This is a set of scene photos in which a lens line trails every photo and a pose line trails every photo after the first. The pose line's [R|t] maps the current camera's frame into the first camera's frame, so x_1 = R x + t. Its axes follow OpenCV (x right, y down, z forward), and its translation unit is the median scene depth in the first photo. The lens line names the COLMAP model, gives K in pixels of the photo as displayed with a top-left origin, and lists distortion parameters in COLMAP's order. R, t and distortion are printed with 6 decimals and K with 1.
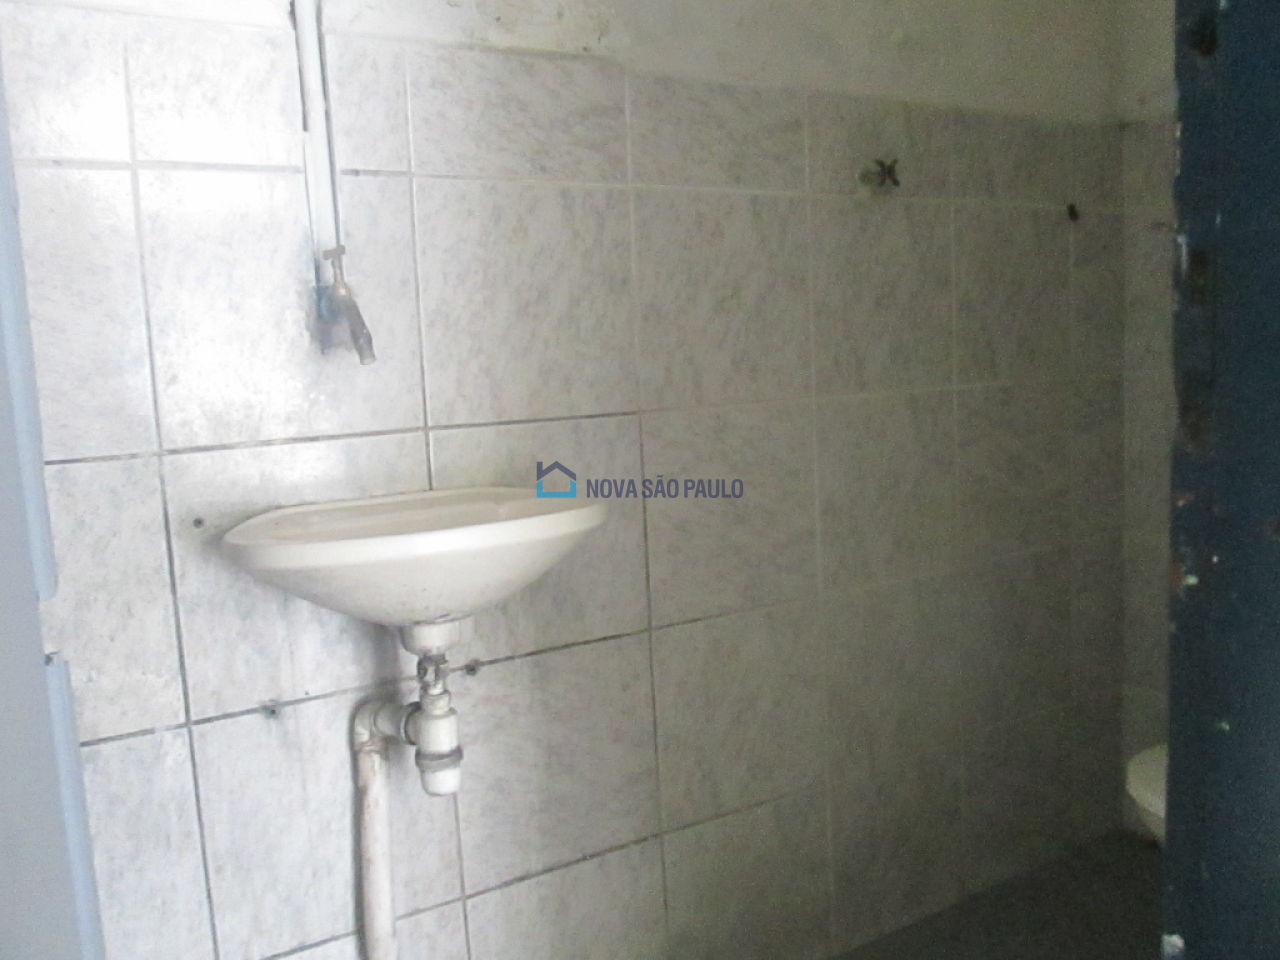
lens RADIAL K [[1061.8, 0, 640.0], [0, 1061.8, 480.0], [0, 0, 1]] dist [-0.054060, 0.031064]
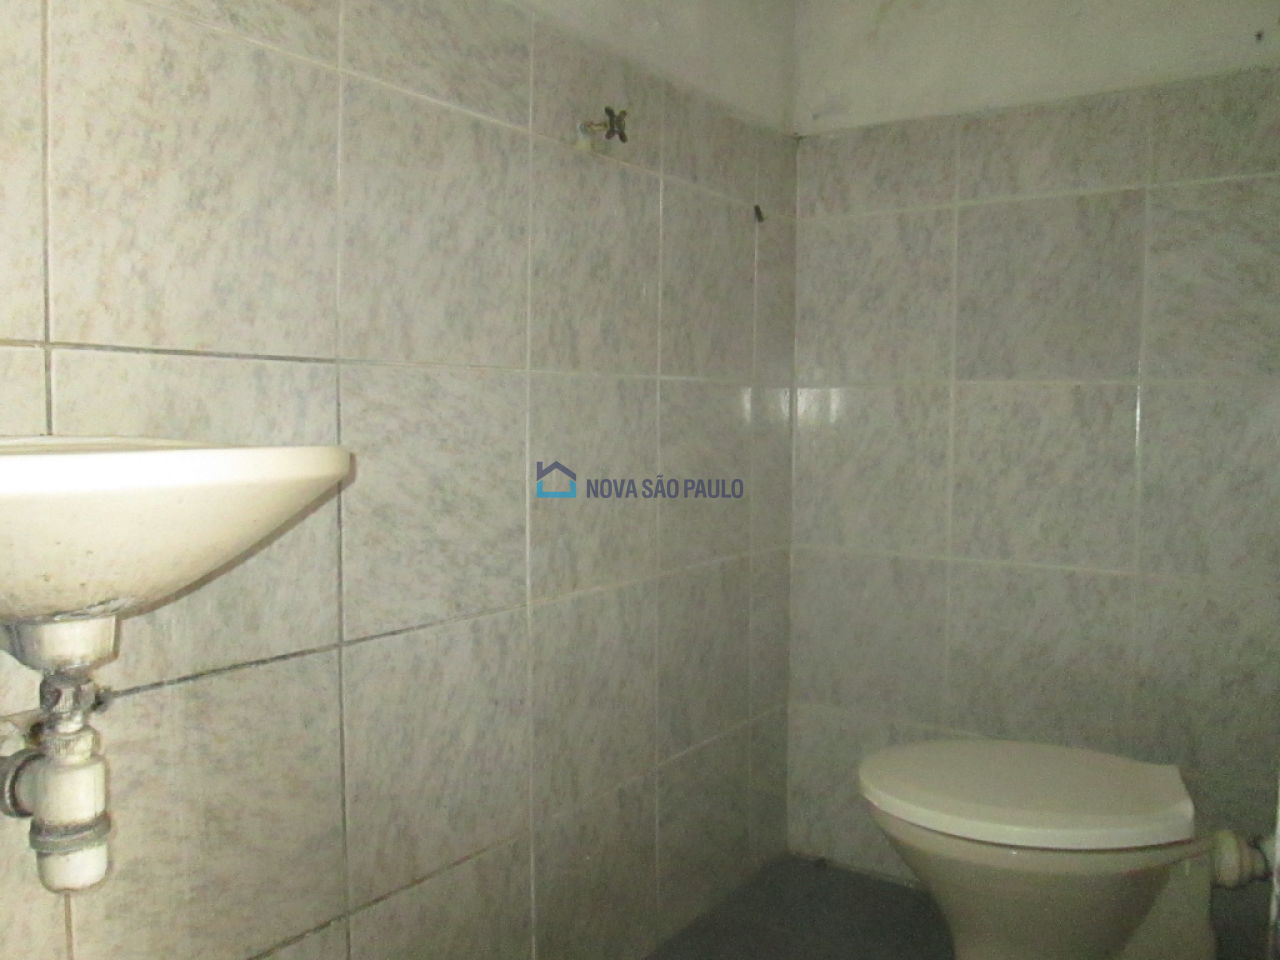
lens RADIAL K [[1061.8, 0, 640.0], [0, 1061.8, 480.0], [0, 0, 1]] dist [-0.054060, 0.031064]
pose [[0.906655, 0.029537, 0.420838, -0.125351], [-0.003276, 0.998009, -0.062988, 0.072598], [-0.421860, 0.055730, 0.904946, 0.217615]]
